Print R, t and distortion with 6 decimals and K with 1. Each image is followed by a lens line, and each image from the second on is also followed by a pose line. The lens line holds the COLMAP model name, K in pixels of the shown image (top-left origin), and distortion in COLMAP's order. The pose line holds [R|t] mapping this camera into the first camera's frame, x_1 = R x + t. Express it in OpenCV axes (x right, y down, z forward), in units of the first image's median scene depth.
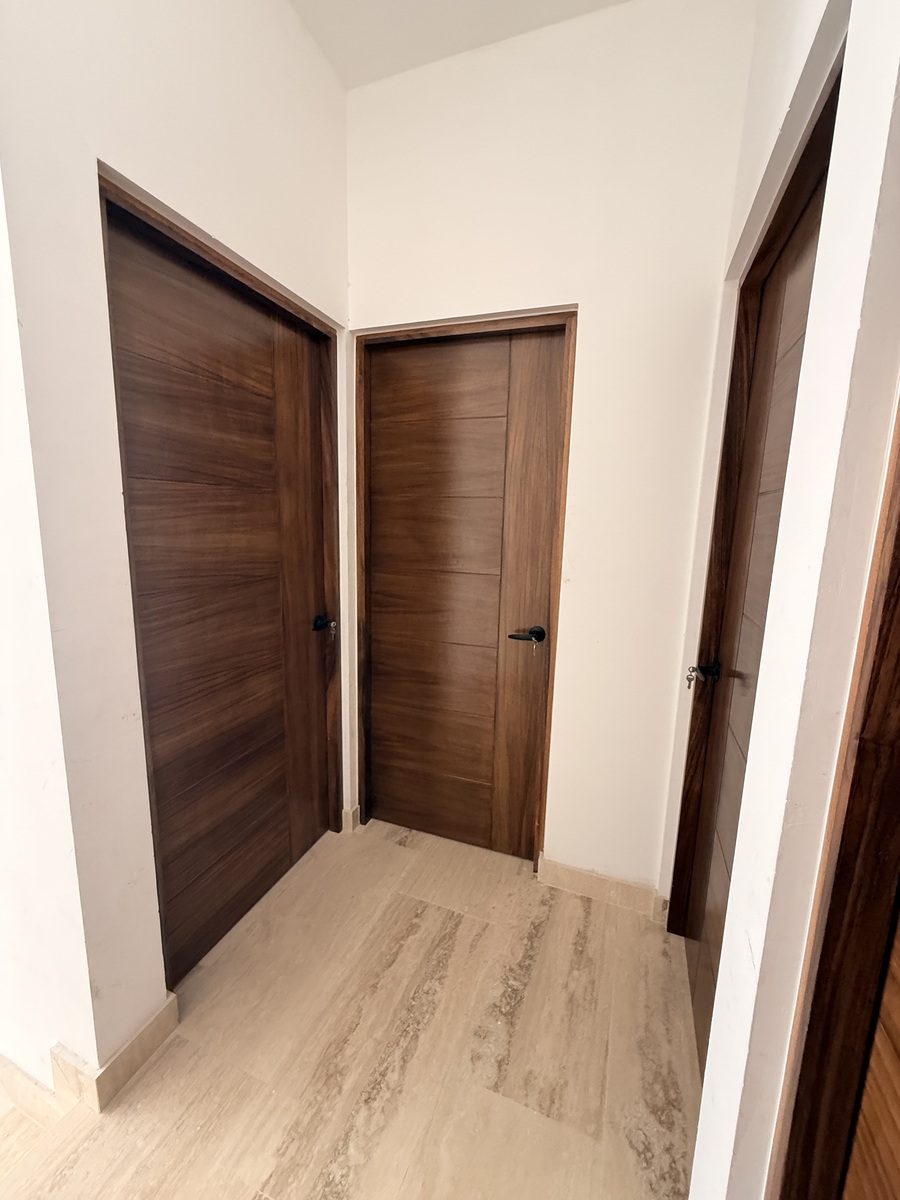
lens RADIAL K [[480.2, 0, 449.6], [0, 480.2, 599.0], [0, 0, 1]] dist [0.001031, 0.000164]
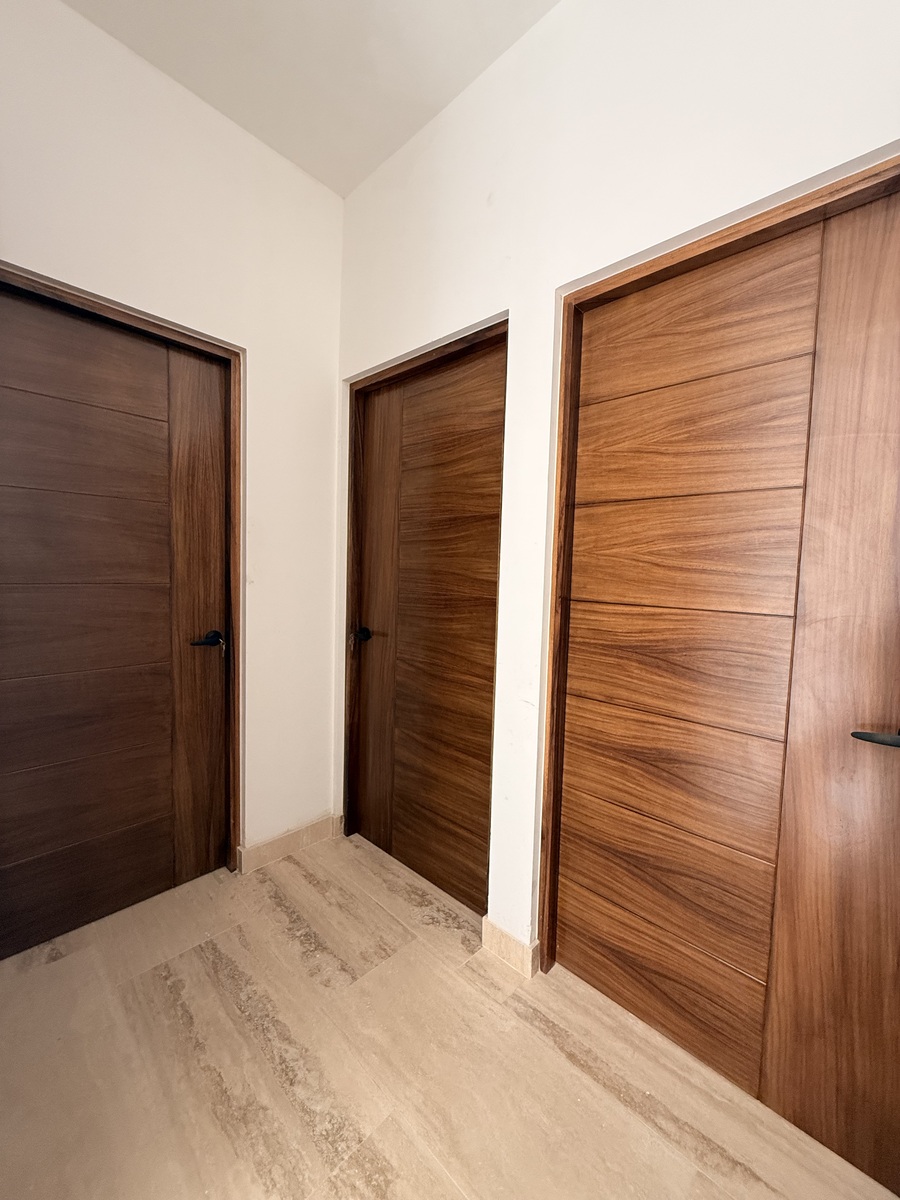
lens RADIAL K [[480.2, 0, 450.6], [0, 480.2, 597.7], [0, 0, 1]] dist [0.001031, 0.000164]
pose [[0.390953, -0.072172, 0.917577, -0.666631], [0.135038, 0.990631, 0.020382, 0.041587], [-0.910451, 0.115940, 0.397036, 0.130547]]
